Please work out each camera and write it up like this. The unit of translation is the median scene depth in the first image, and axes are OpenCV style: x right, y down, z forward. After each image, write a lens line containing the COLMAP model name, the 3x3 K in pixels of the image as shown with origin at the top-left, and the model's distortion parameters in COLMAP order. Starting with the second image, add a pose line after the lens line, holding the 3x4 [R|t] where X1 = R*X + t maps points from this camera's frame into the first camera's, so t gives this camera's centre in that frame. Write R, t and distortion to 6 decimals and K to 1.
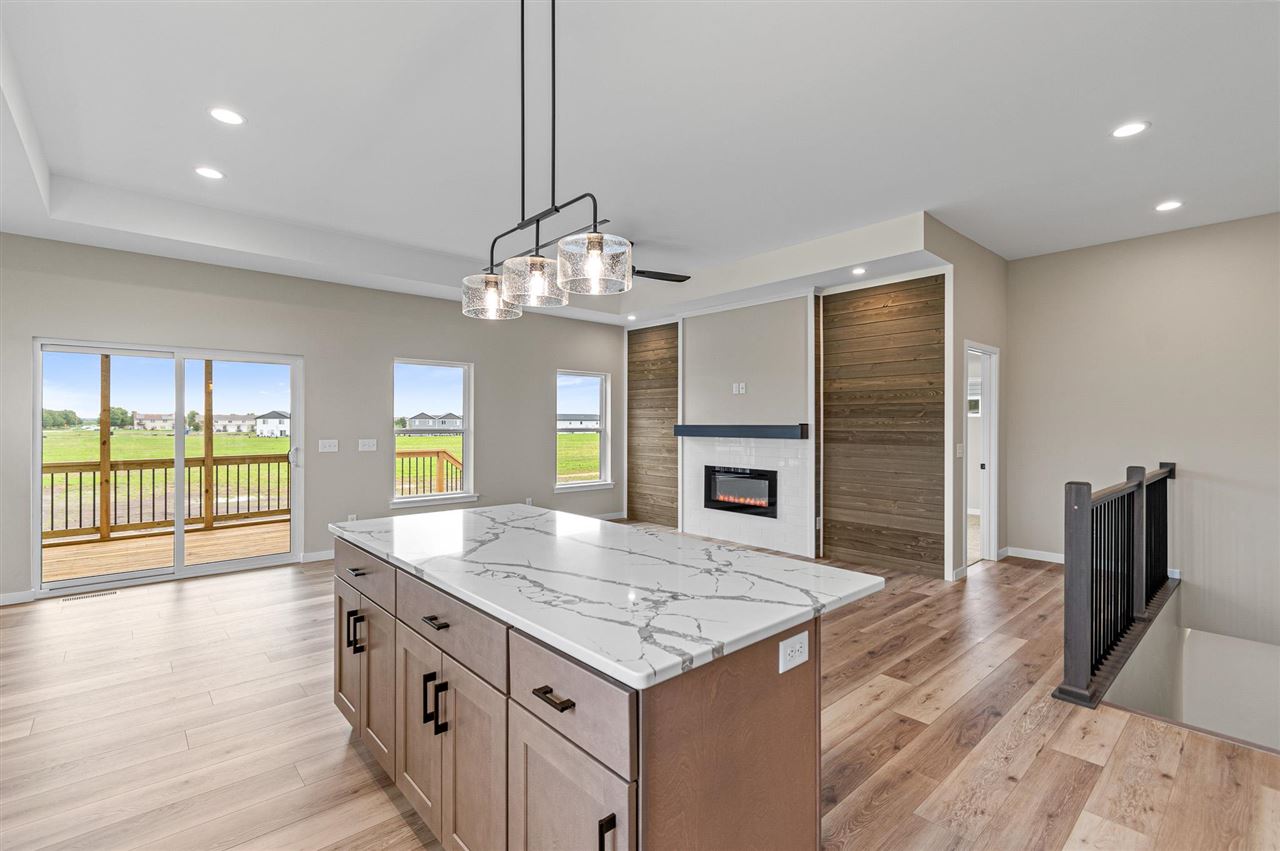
lens RADIAL K [[579.9, 0, 645.4], [0, 579.9, 426.3], [0, 0, 1]] dist [0.002037, 0.000372]
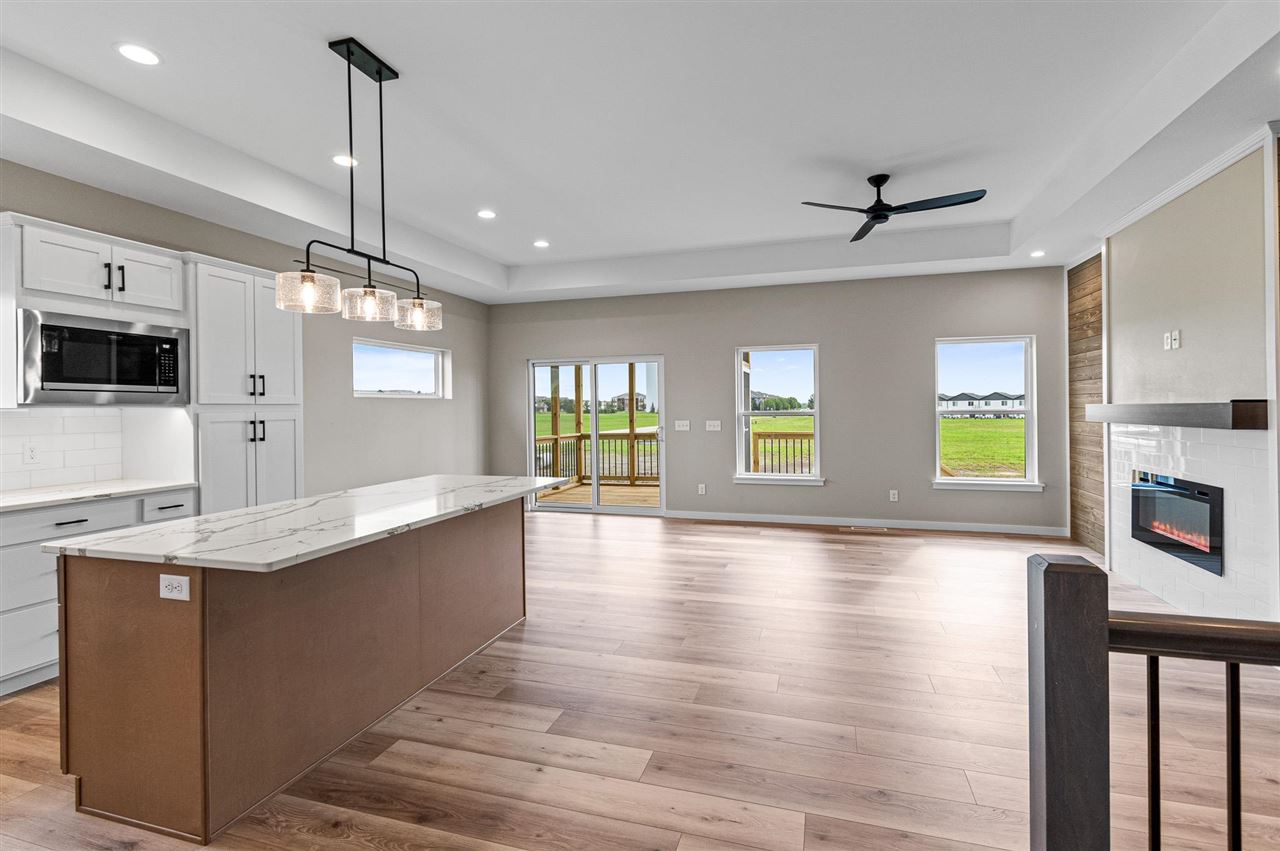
lens RADIAL K [[579.9, 0, 647.0], [0, 579.9, 416.0], [0, 0, 1]] dist [0.002037, 0.000372]
pose [[0.517723, 0.003853, -0.855540, 0.392813], [0.007508, 0.999931, 0.009047, 0.001175], [0.855516, -0.011107, 0.517658, 0.255405]]
